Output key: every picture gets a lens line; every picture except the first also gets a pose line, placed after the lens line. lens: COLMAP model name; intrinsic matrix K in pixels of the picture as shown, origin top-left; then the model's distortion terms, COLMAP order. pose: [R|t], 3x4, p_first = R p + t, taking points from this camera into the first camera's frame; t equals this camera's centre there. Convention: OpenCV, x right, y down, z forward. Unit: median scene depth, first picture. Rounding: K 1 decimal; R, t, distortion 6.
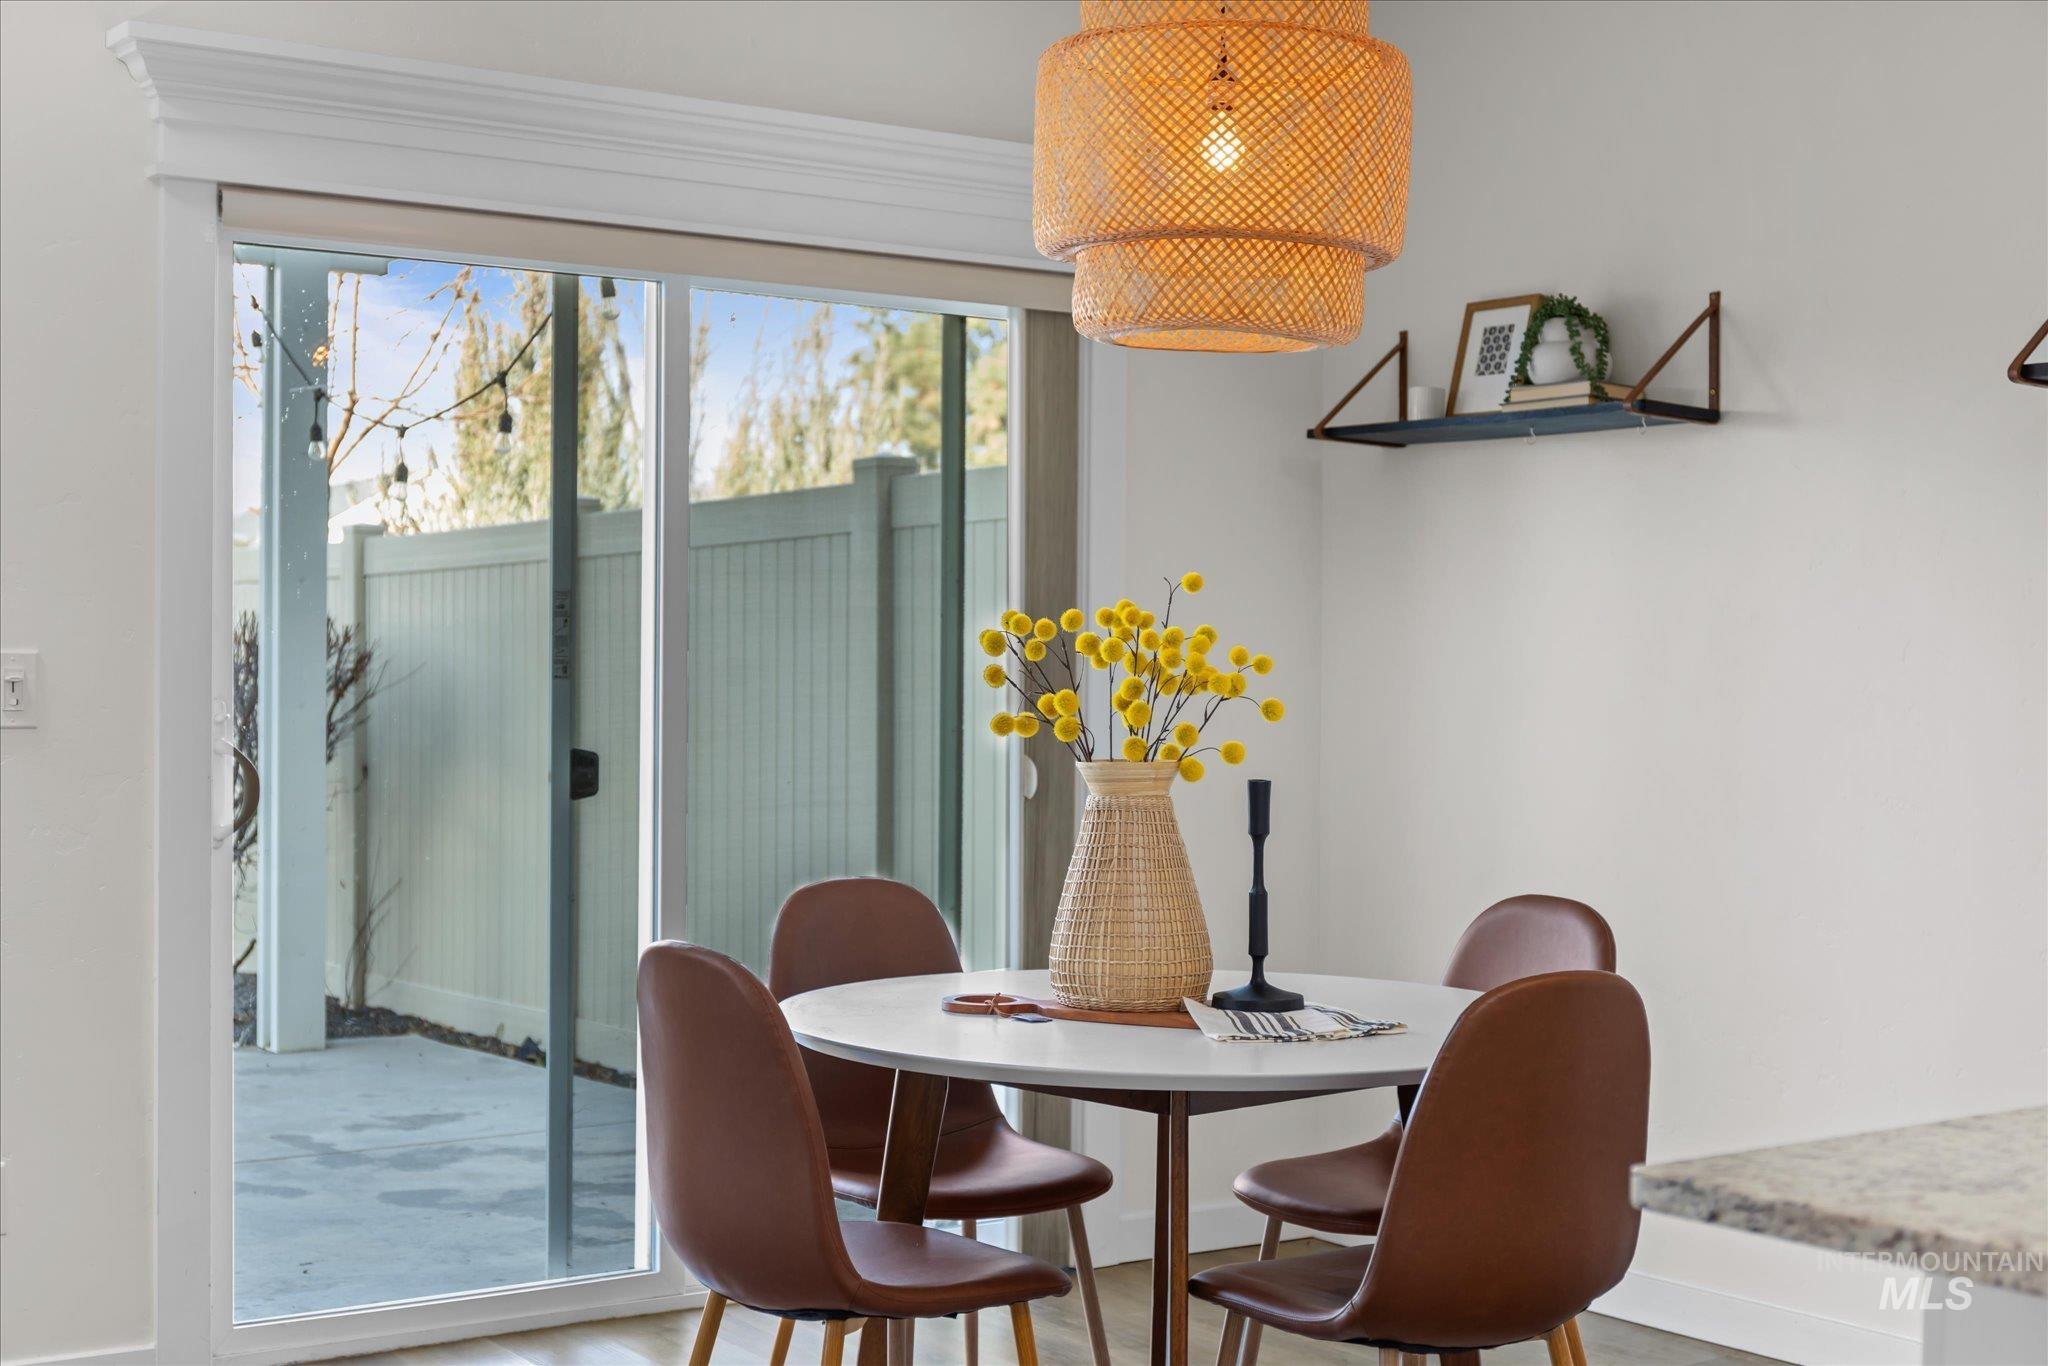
lens RADIAL K [[2754.3, 0, 1024.0], [0, 2754.3, 683.0], [0, 0, 1]] dist [-0.016844, -0.041785]
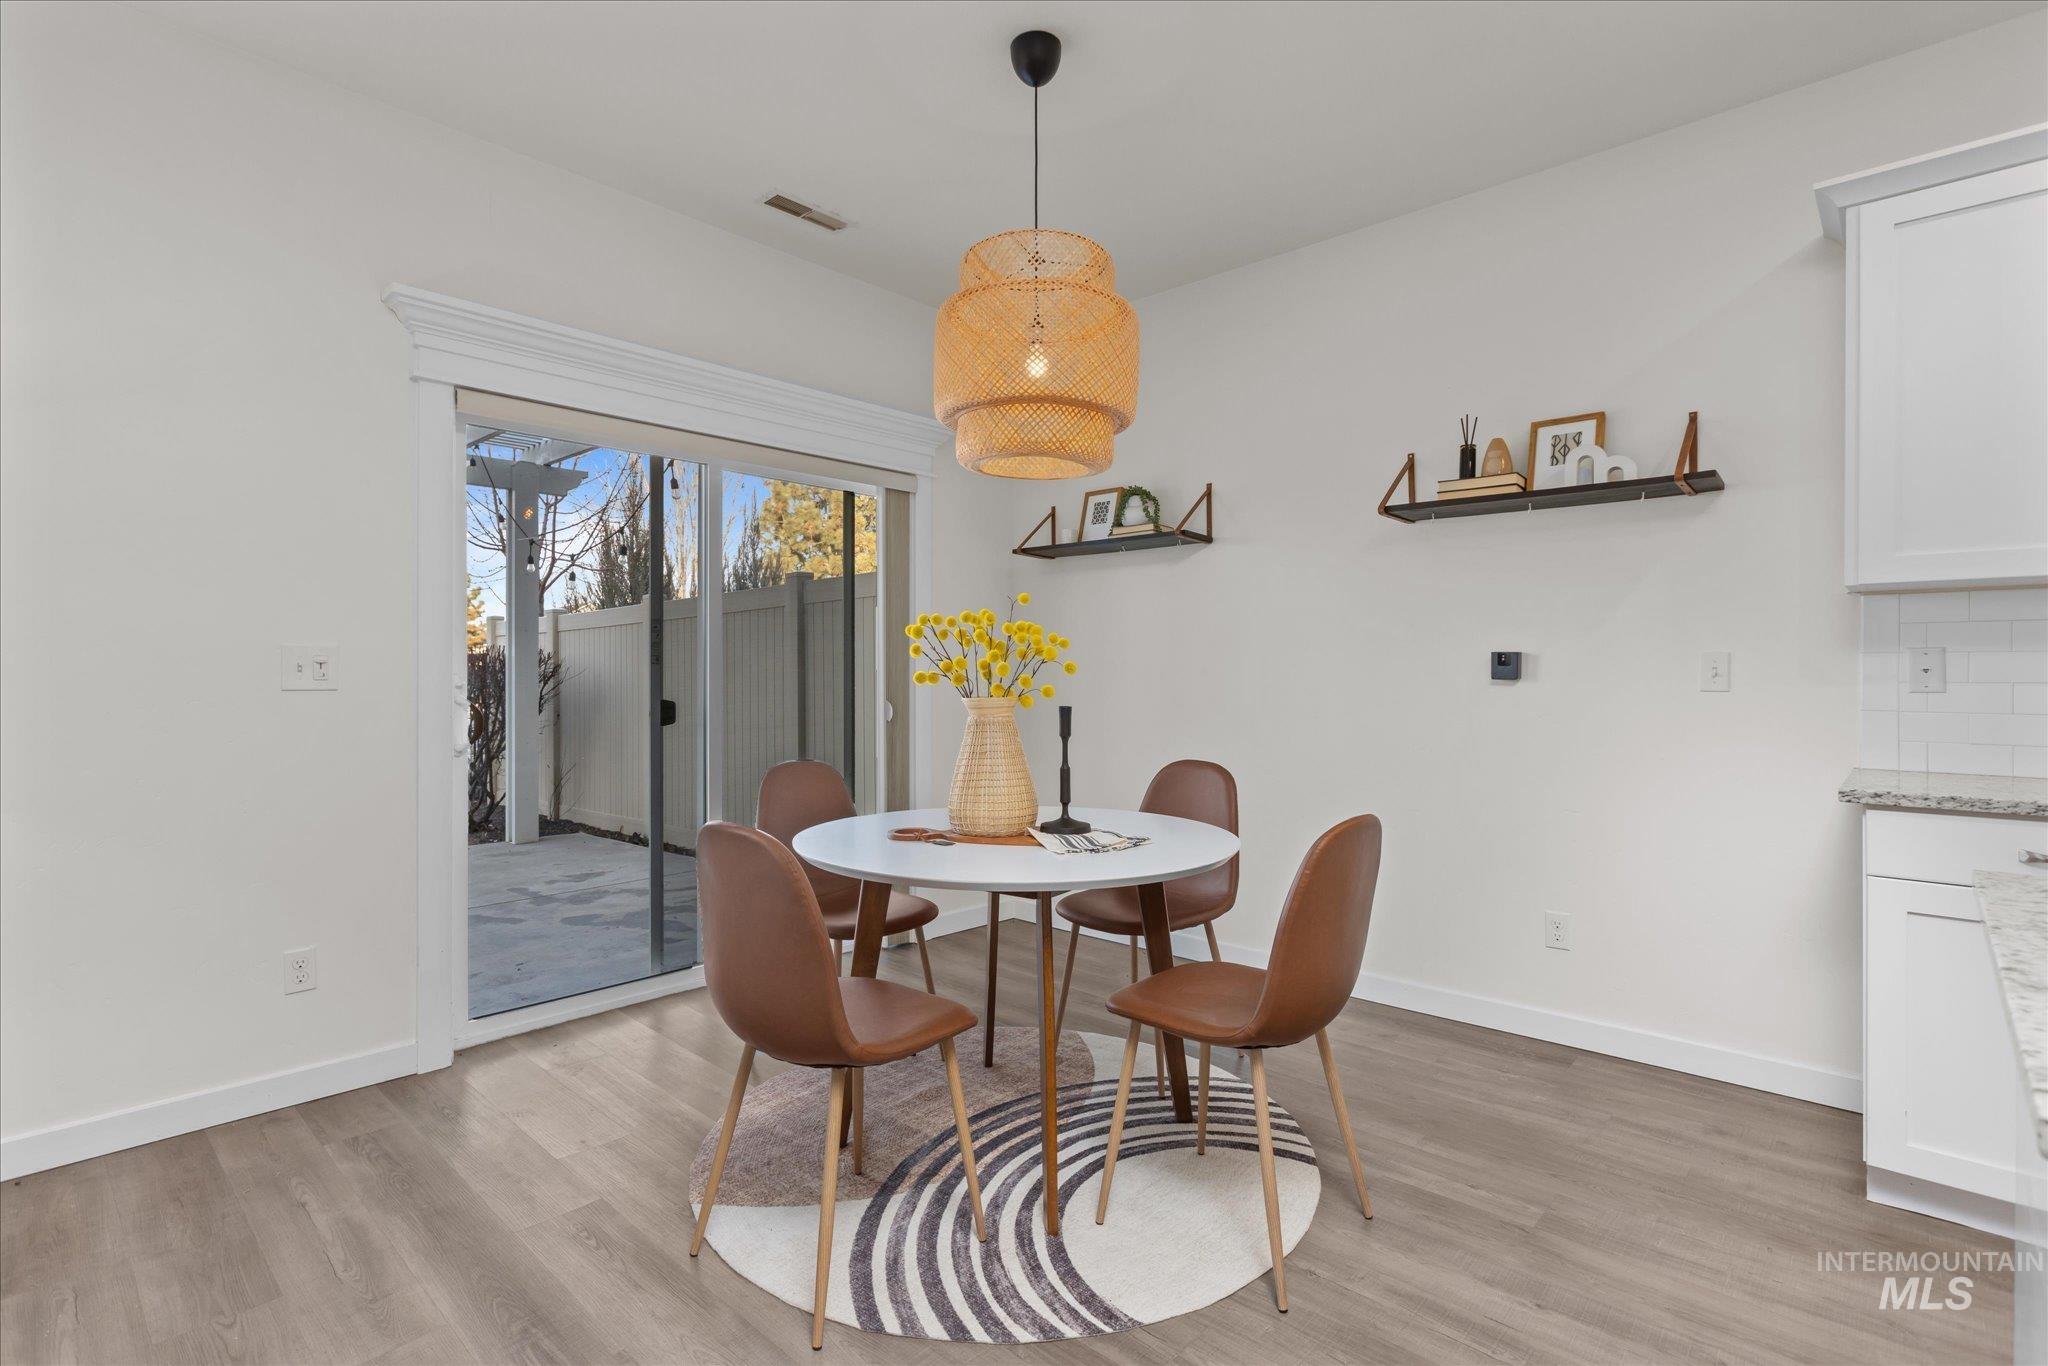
lens RADIAL K [[977.2, 0, 1025.9], [0, 977.2, 670.6], [0, 0, 1]] dist [-0.027548, 0.024549]
pose [[0.978449, -0.009104, 0.206287, -0.052452], [0.011206, 0.999896, -0.009024, 0.012375], [-0.206184, 0.011141, 0.978450, 0.264532]]
